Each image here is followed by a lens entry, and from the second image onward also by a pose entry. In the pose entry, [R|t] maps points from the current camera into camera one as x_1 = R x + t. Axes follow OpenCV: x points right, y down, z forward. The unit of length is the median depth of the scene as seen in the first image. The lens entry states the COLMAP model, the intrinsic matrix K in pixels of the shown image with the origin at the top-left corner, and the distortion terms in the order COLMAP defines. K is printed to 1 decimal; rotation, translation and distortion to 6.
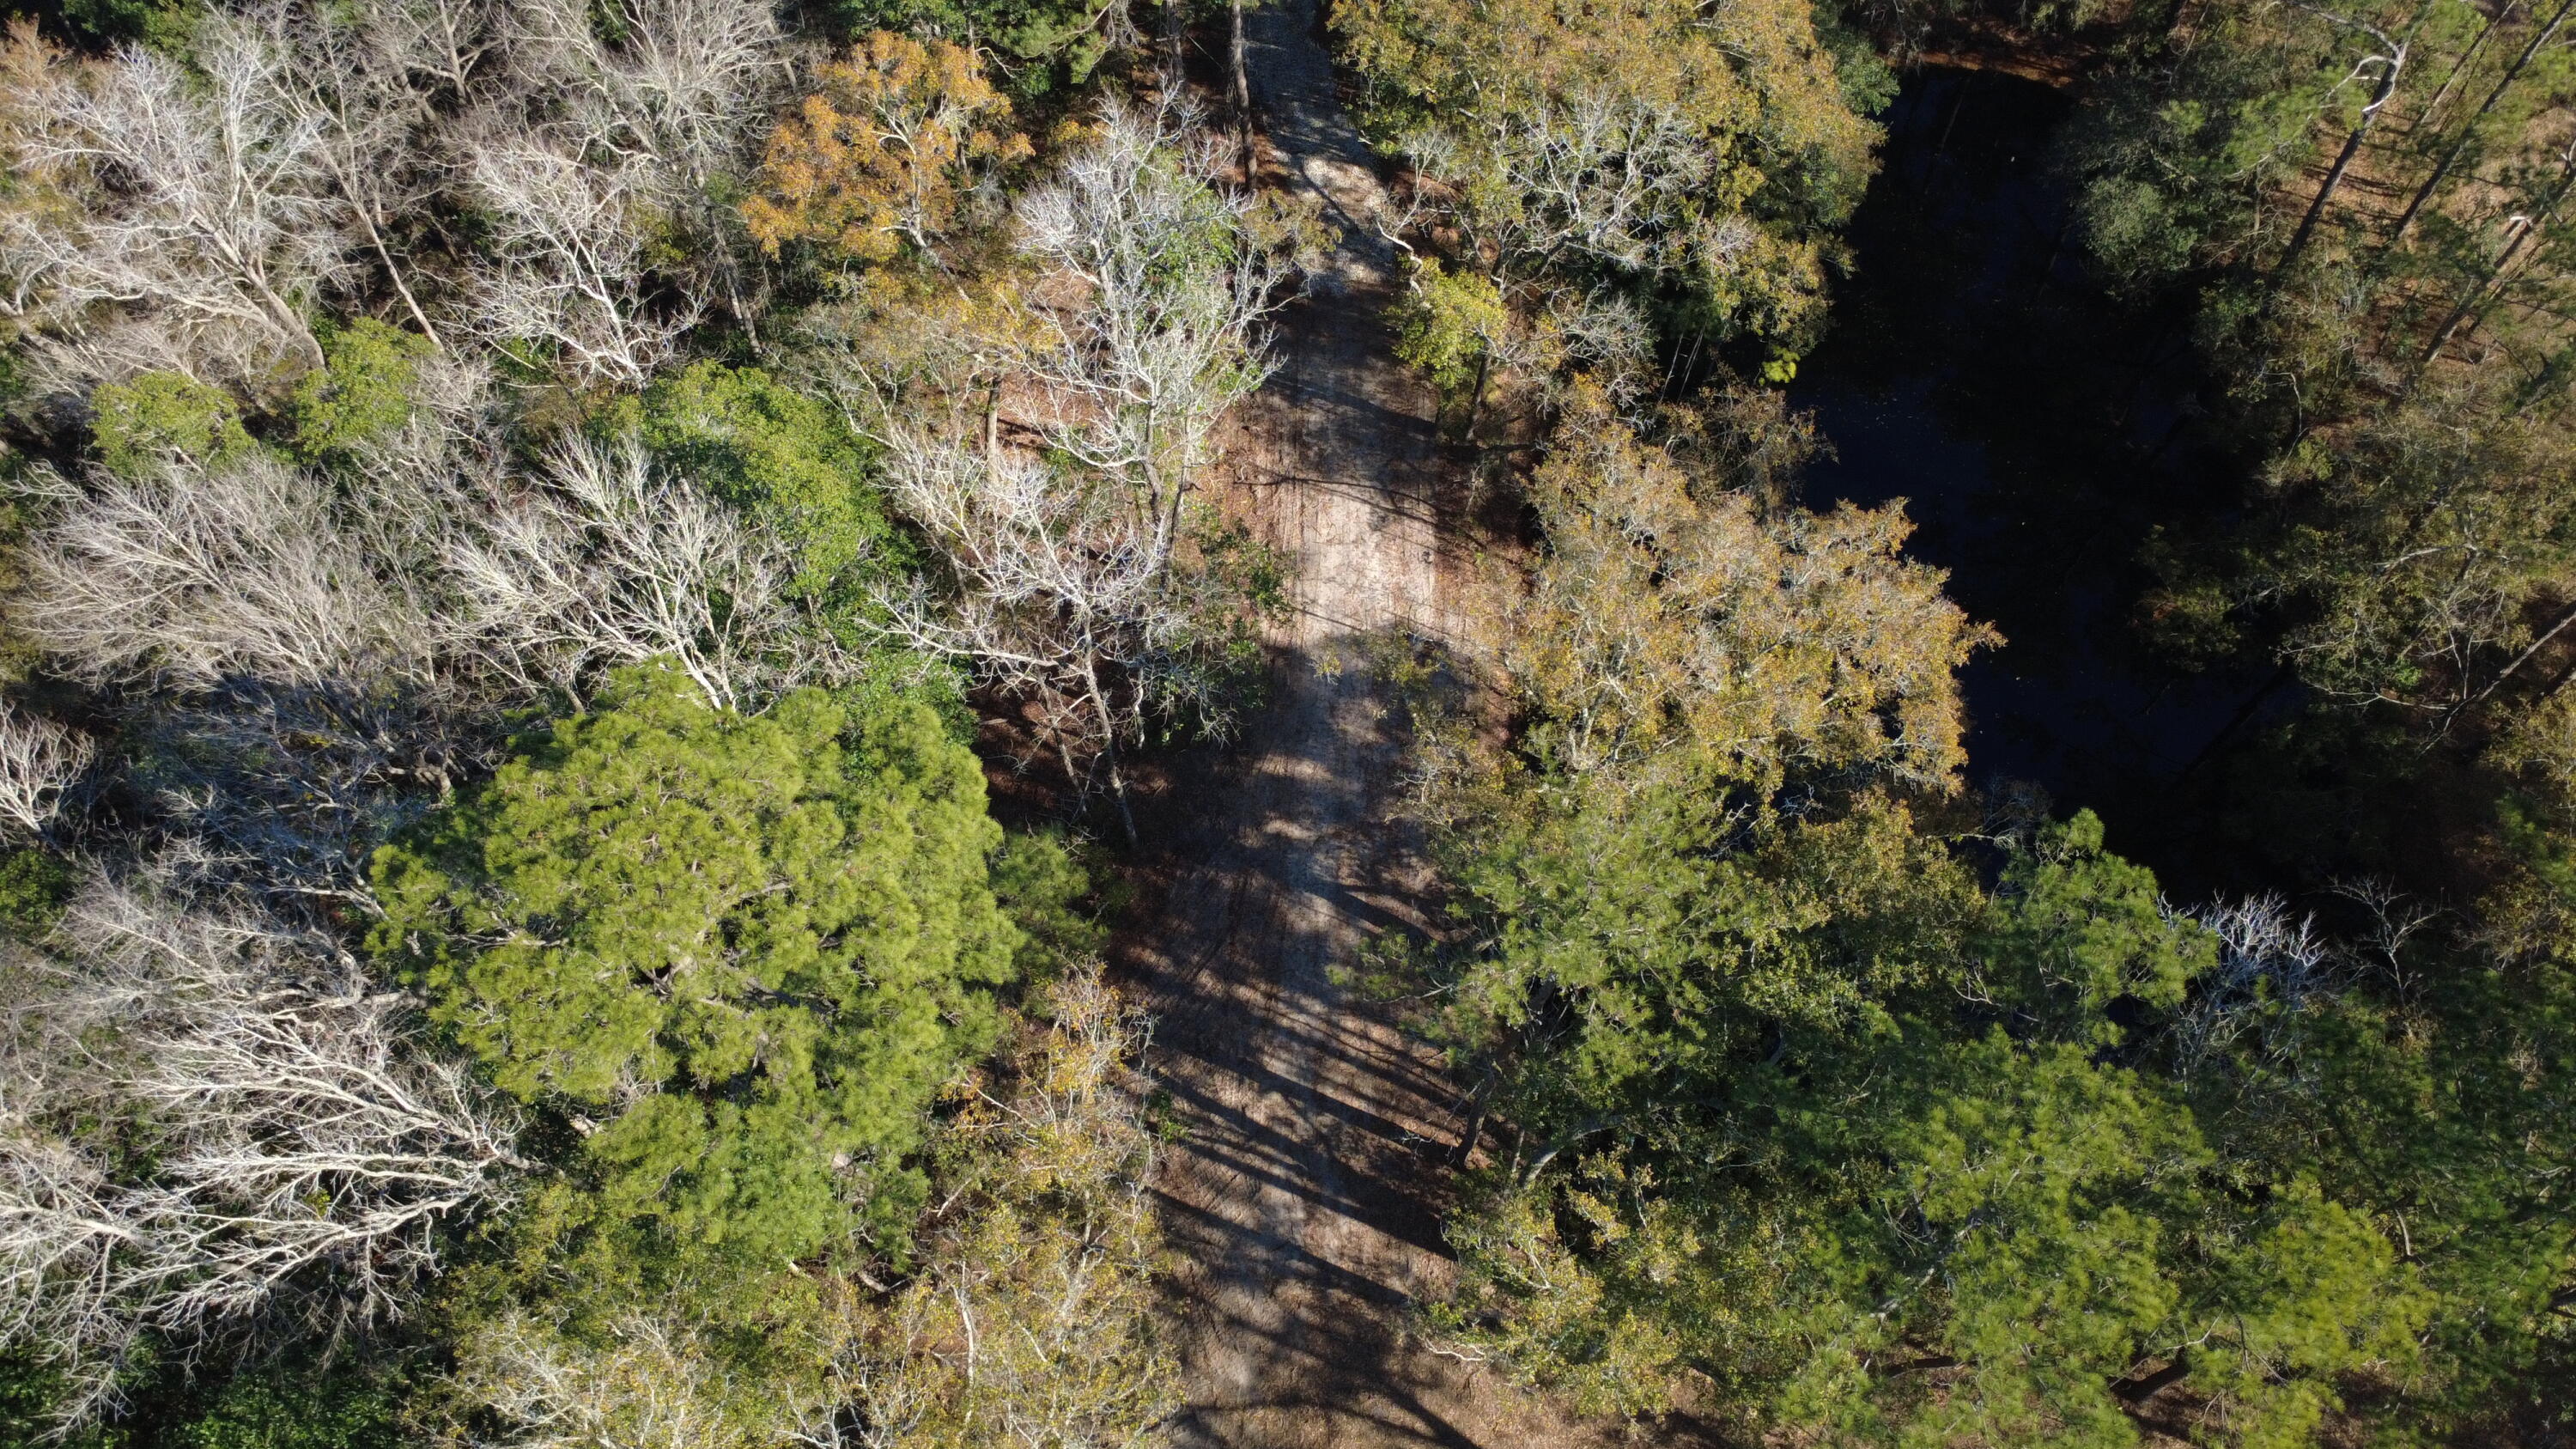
lens RADIAL K [[1858.8, 0, 1290.5], [0, 1858.8, 725.5], [0, 0, 1]] dist [-0.001255, 0.000031]
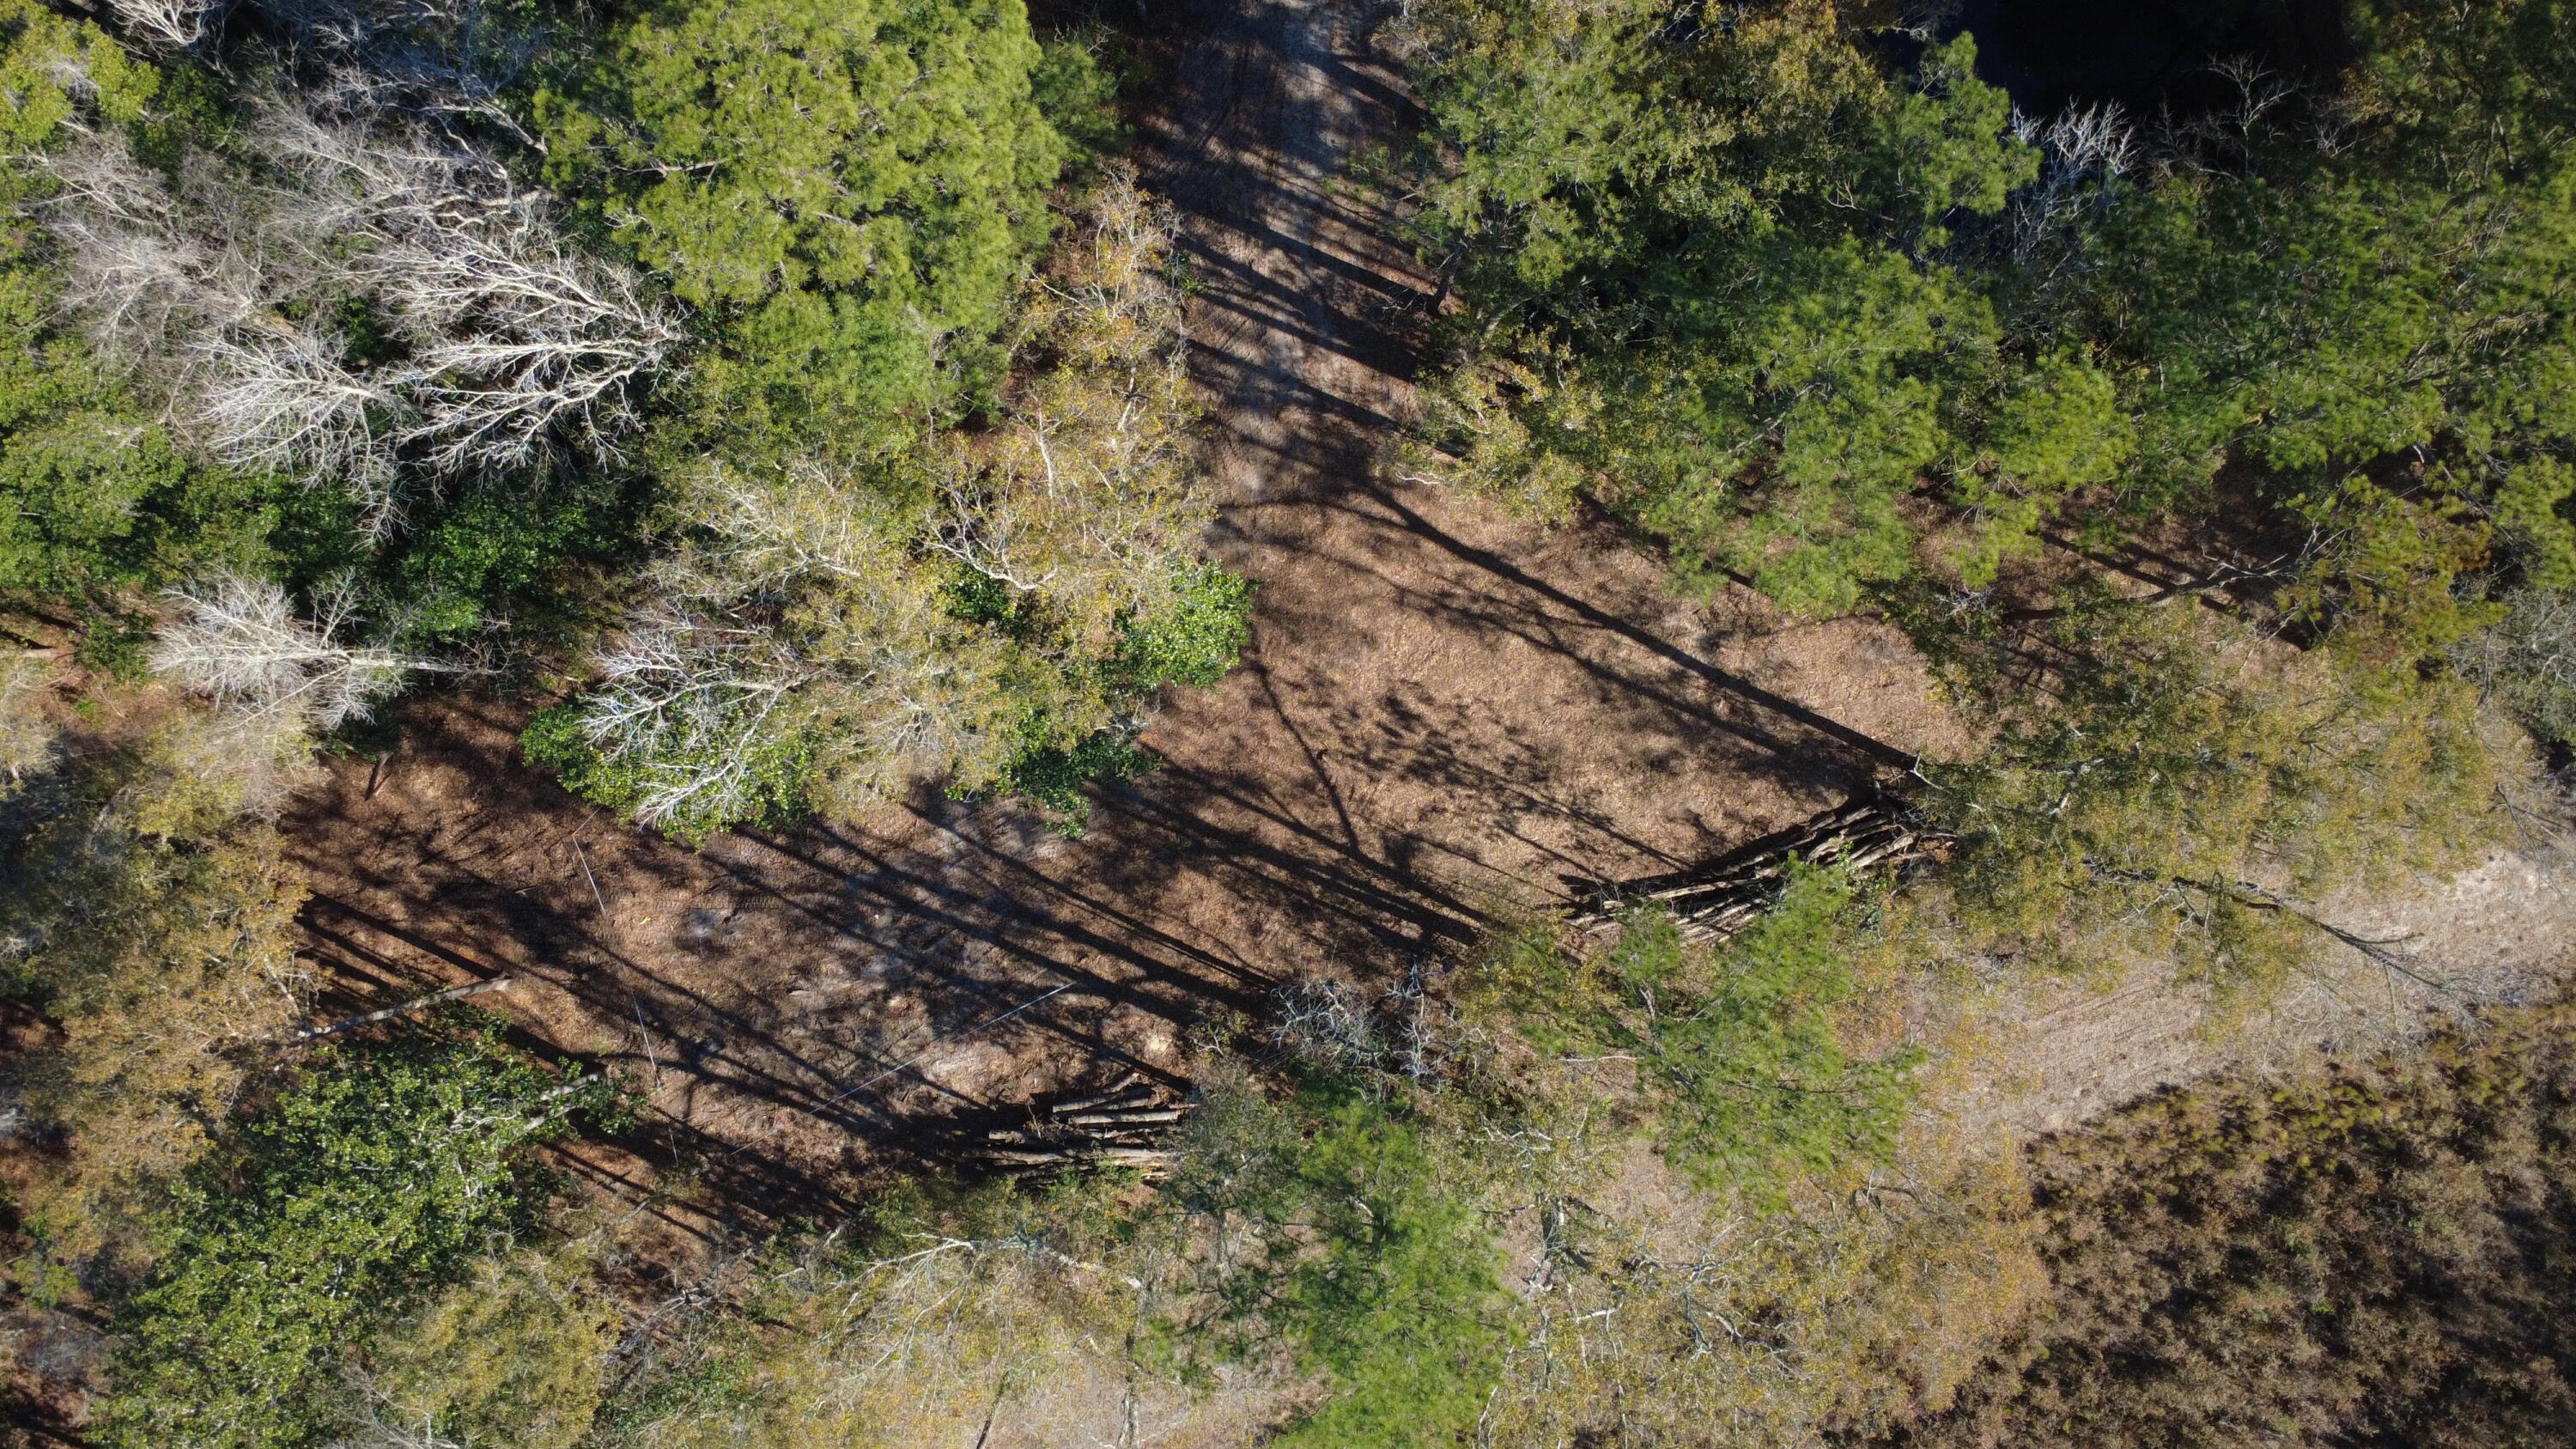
lens RADIAL K [[1884.0, 0, 1293.7], [0, 1884.0, 731.4], [0, 0, 1]] dist [-0.001421, 0.001142]
pose [[0.999933, -0.011431, 0.001802, -0.004964], [0.009232, 0.881932, 0.471287, -0.129430], [-0.006976, -0.471239, 0.881978, -0.255310]]
